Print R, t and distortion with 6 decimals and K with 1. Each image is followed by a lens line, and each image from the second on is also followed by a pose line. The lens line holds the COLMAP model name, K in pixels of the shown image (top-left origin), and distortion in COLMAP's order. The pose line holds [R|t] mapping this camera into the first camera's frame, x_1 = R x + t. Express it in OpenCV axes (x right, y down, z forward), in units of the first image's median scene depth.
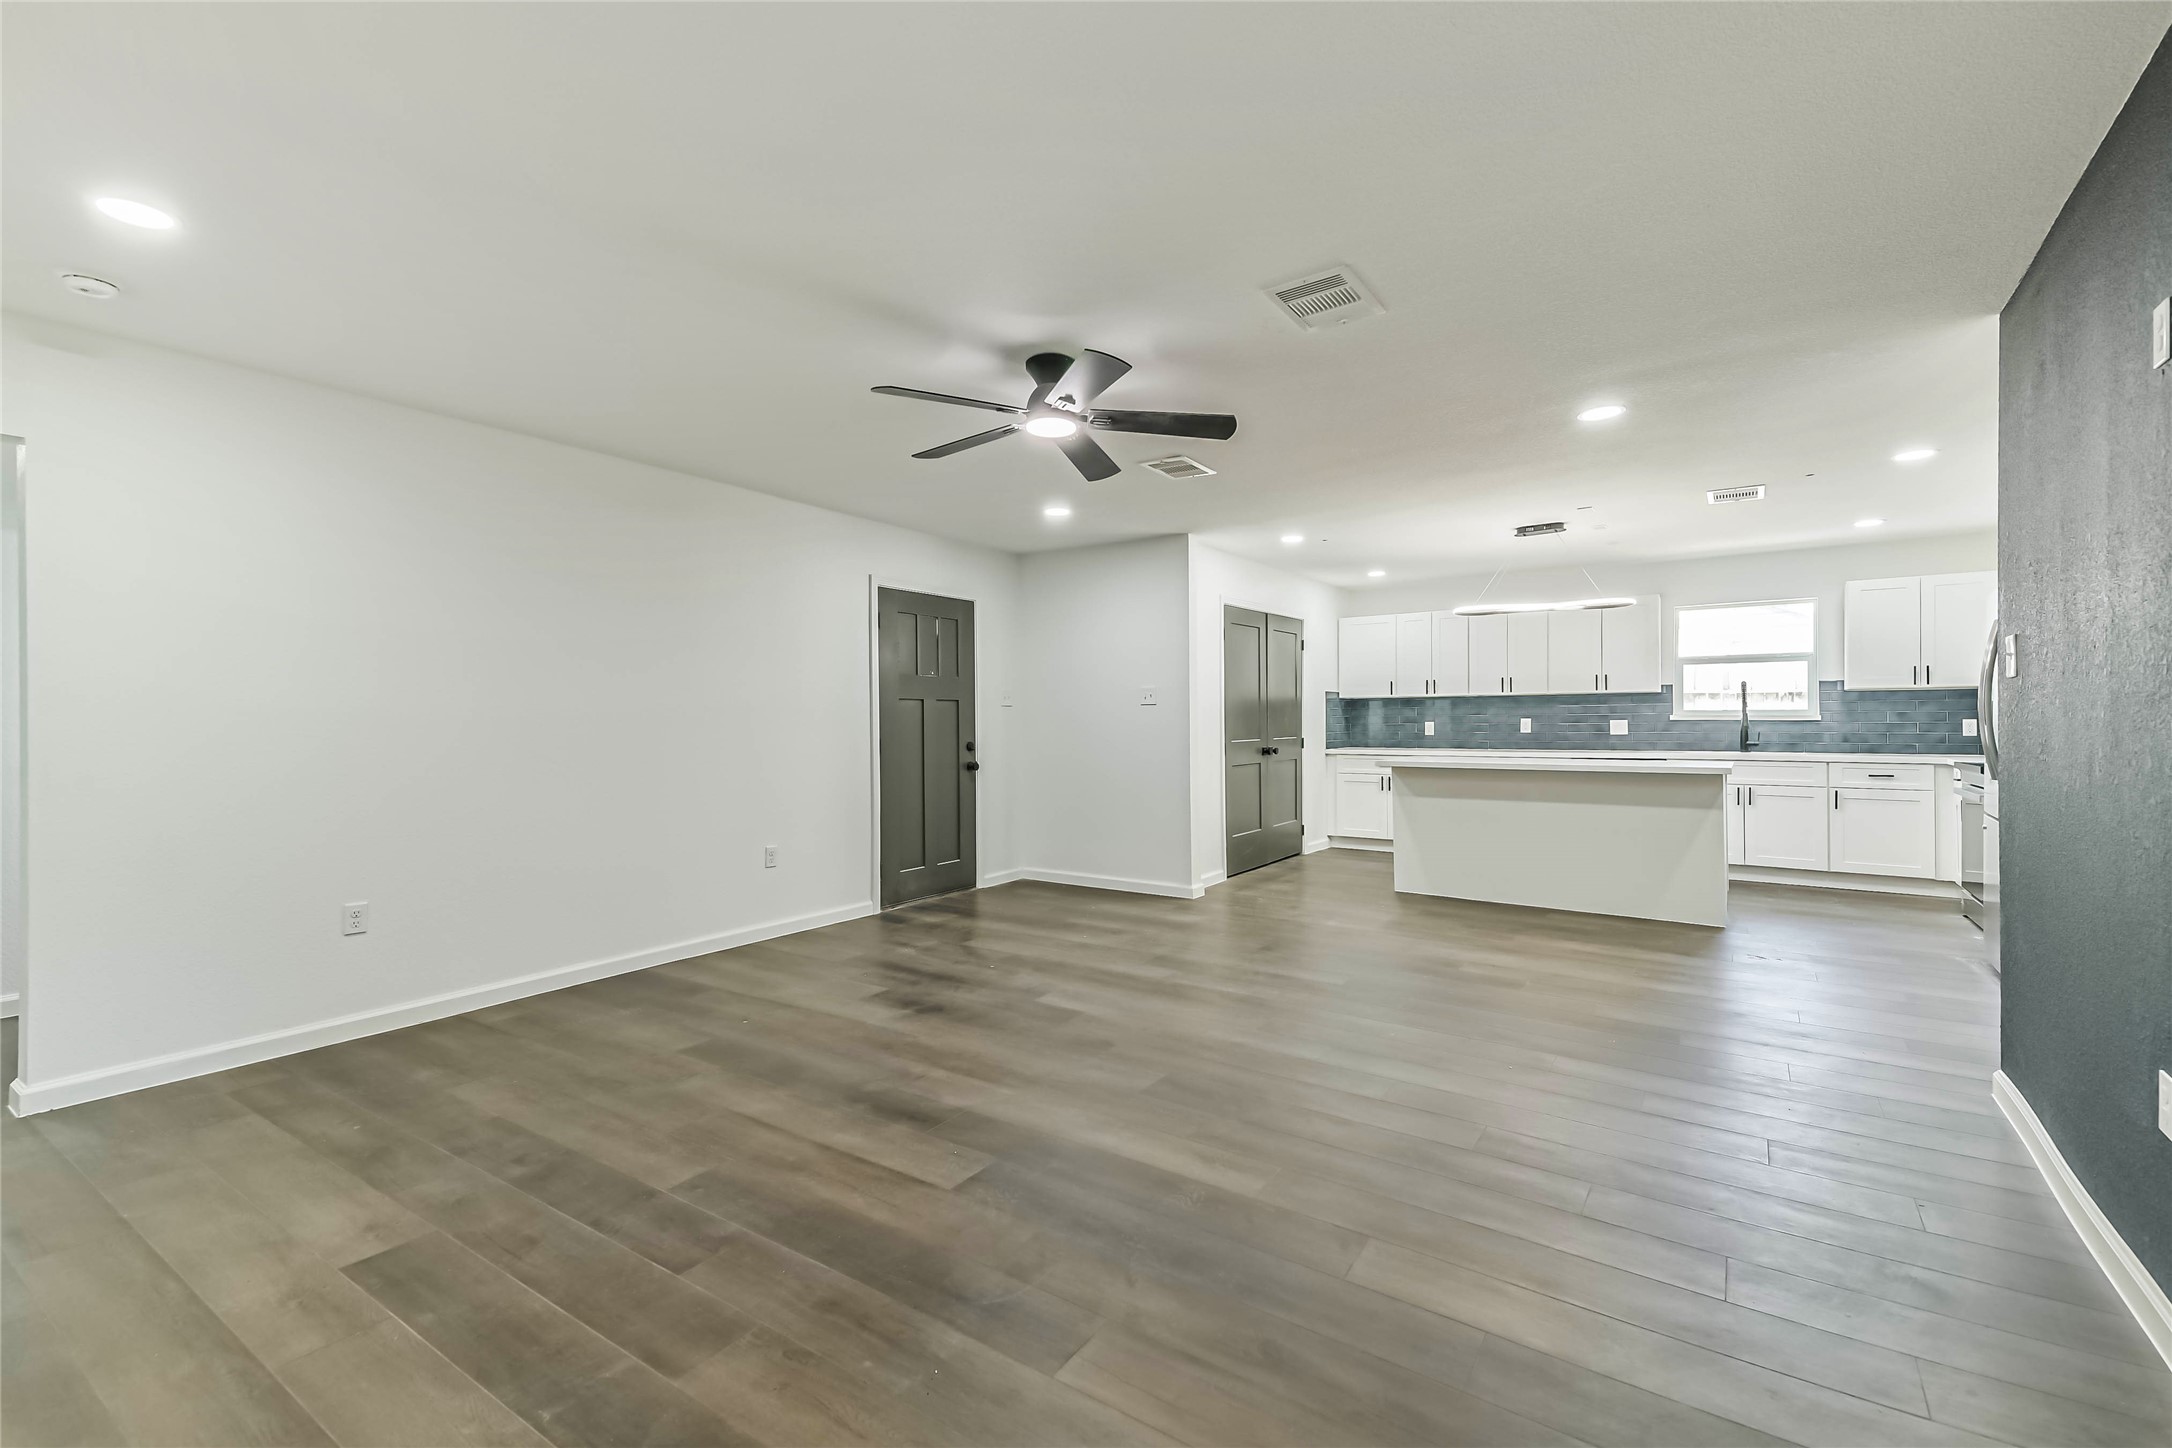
lens RADIAL K [[934.4, 0, 1088.4], [0, 934.4, 717.9], [0, 0, 1]] dist [0.081233, -0.030056]
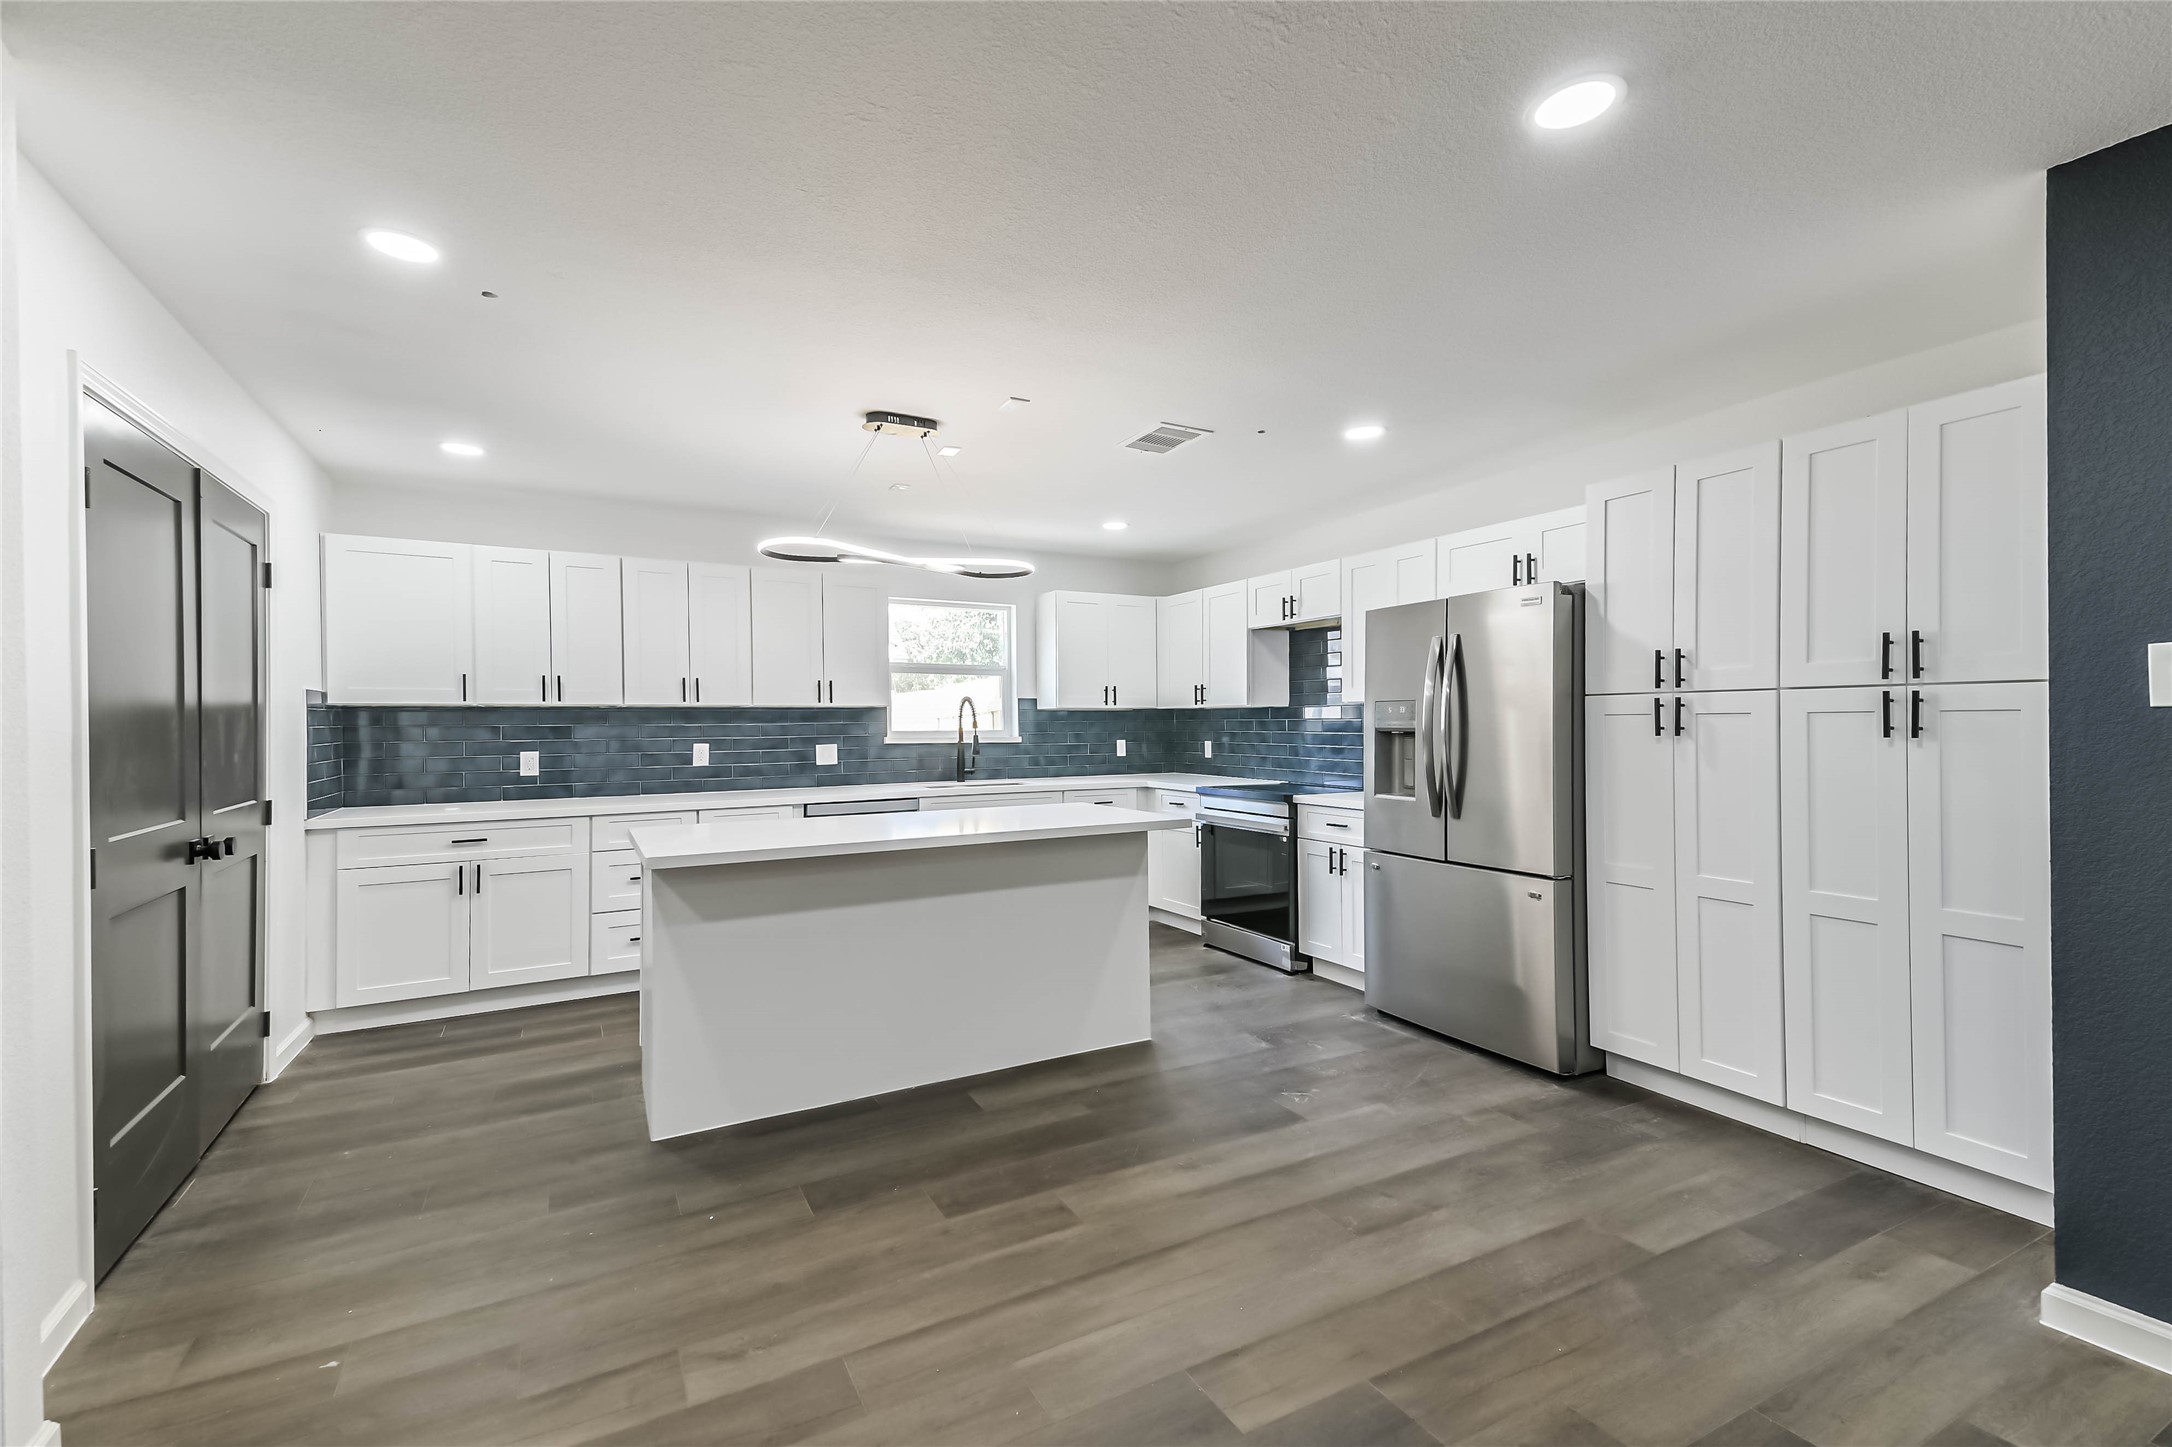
lens RADIAL K [[934.4, 0, 1088.4], [0, 934.4, 717.4], [0, 0, 1]] dist [0.081233, -0.030056]
pose [[0.449672, 0.008669, 0.893152, 0.007336], [0.001519, 0.999944, -0.010471, -0.011326], [-0.893192, 0.006065, 0.449634, 0.540164]]
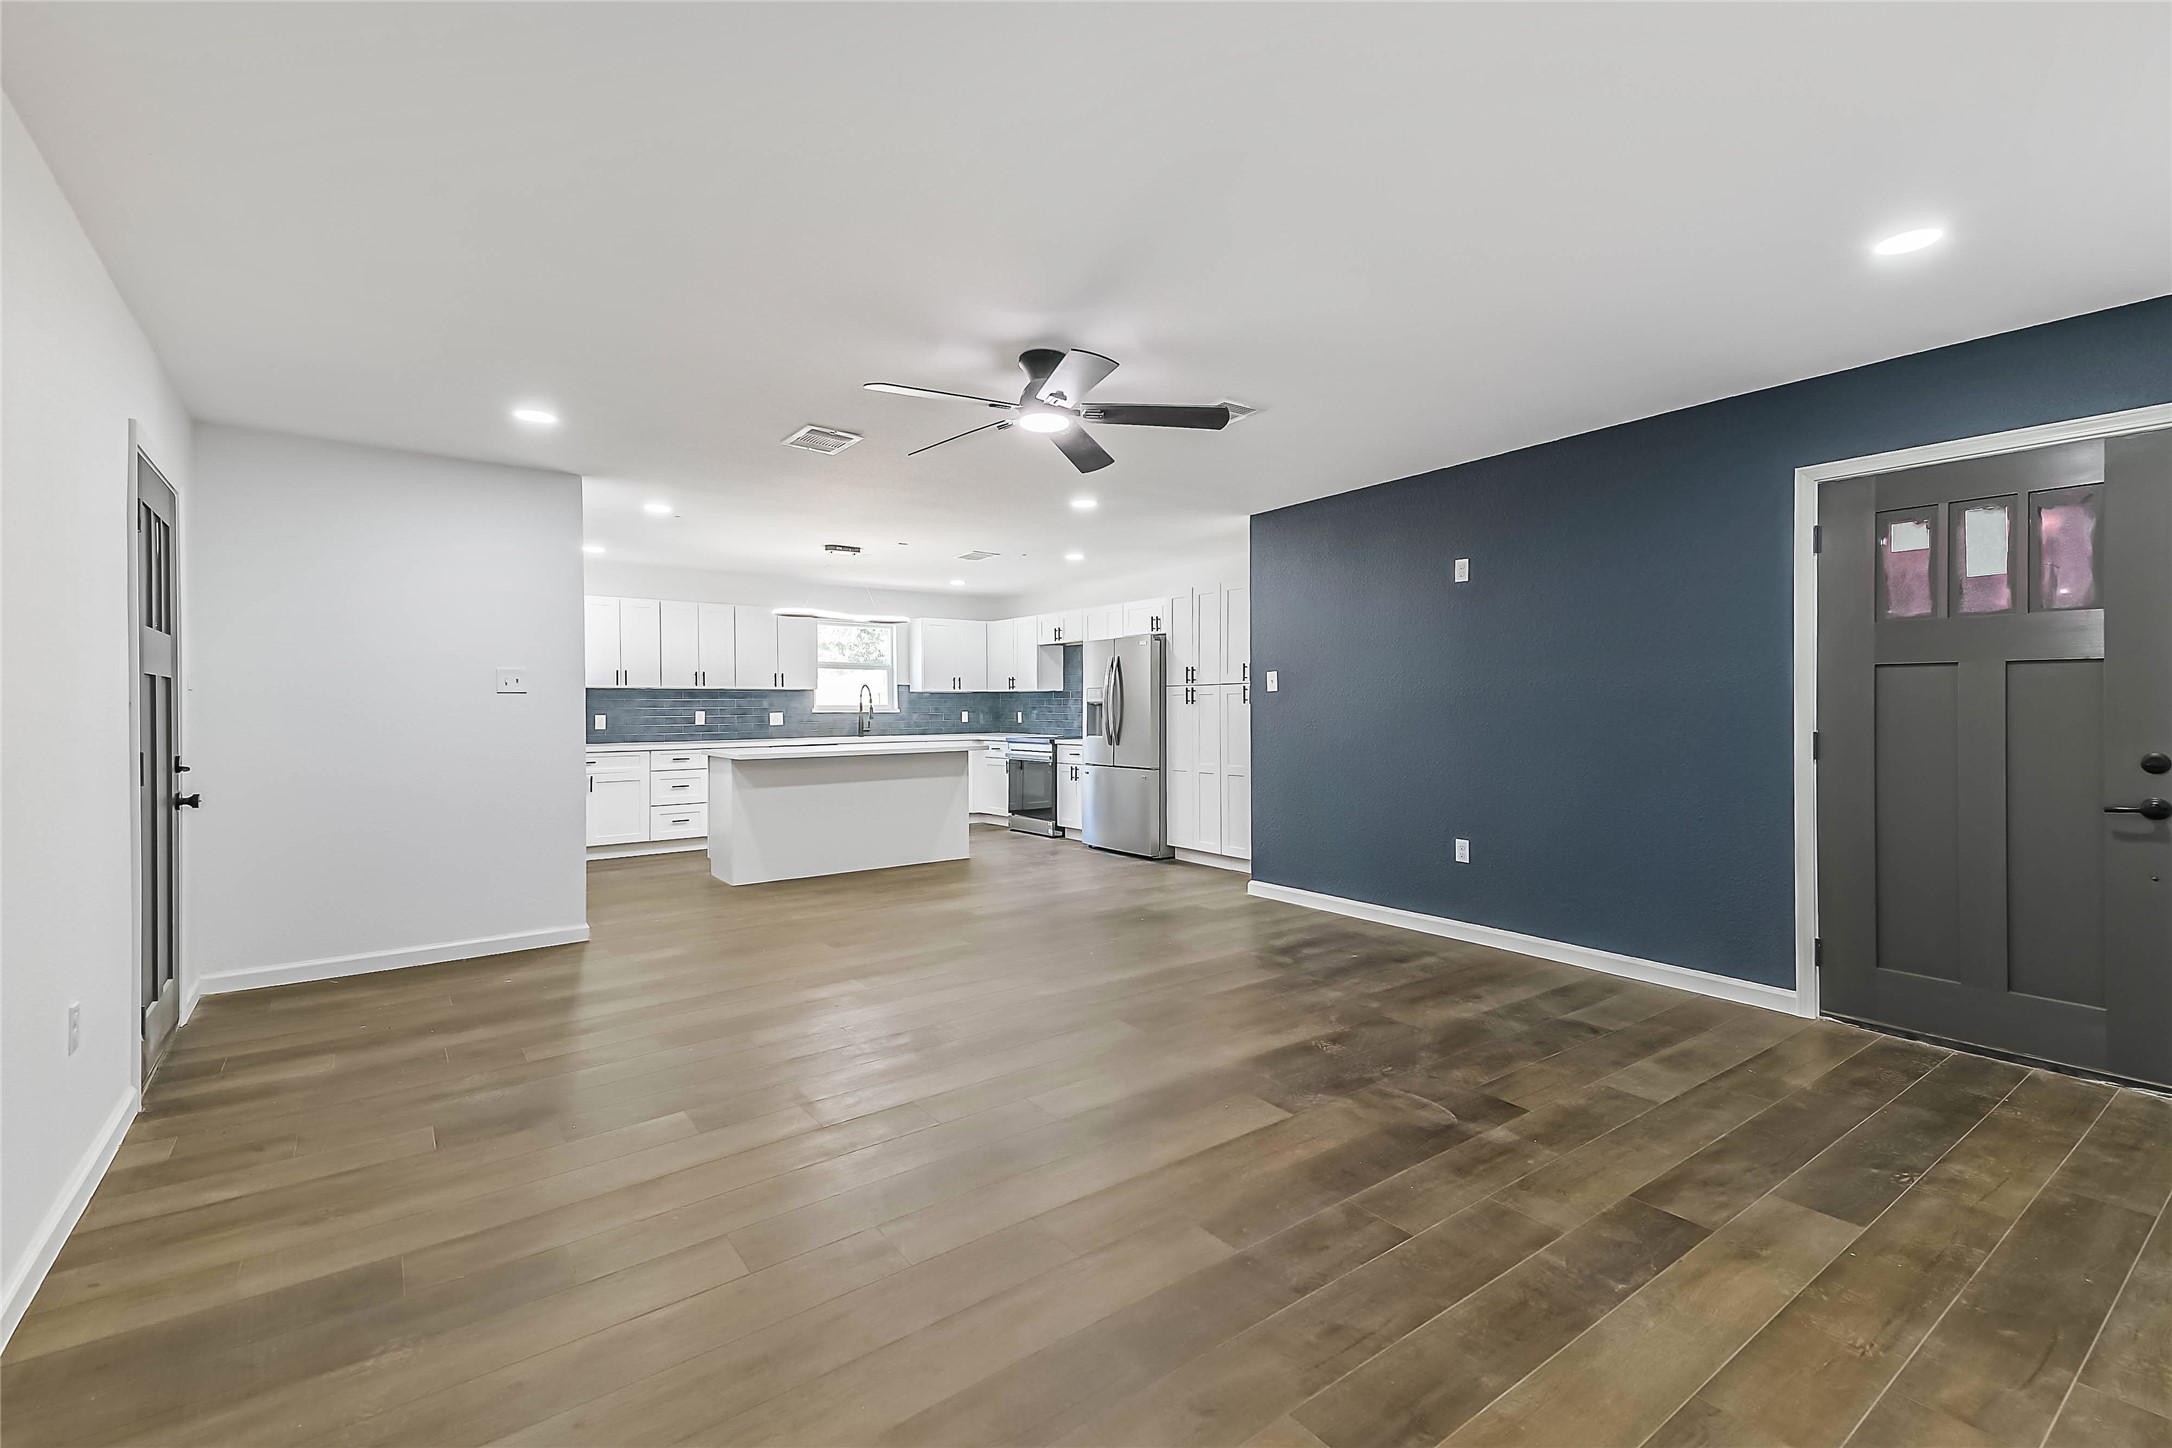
lens RADIAL K [[934.4, 0, 1088.4], [0, 934.4, 717.9], [0, 0, 1]] dist [0.081233, -0.030056]
pose [[0.323472, -0.007038, 0.946211, -0.442603], [-0.000377, 0.999971, 0.007566, -0.000164], [-0.946238, -0.002804, 0.323460, 0.287695]]
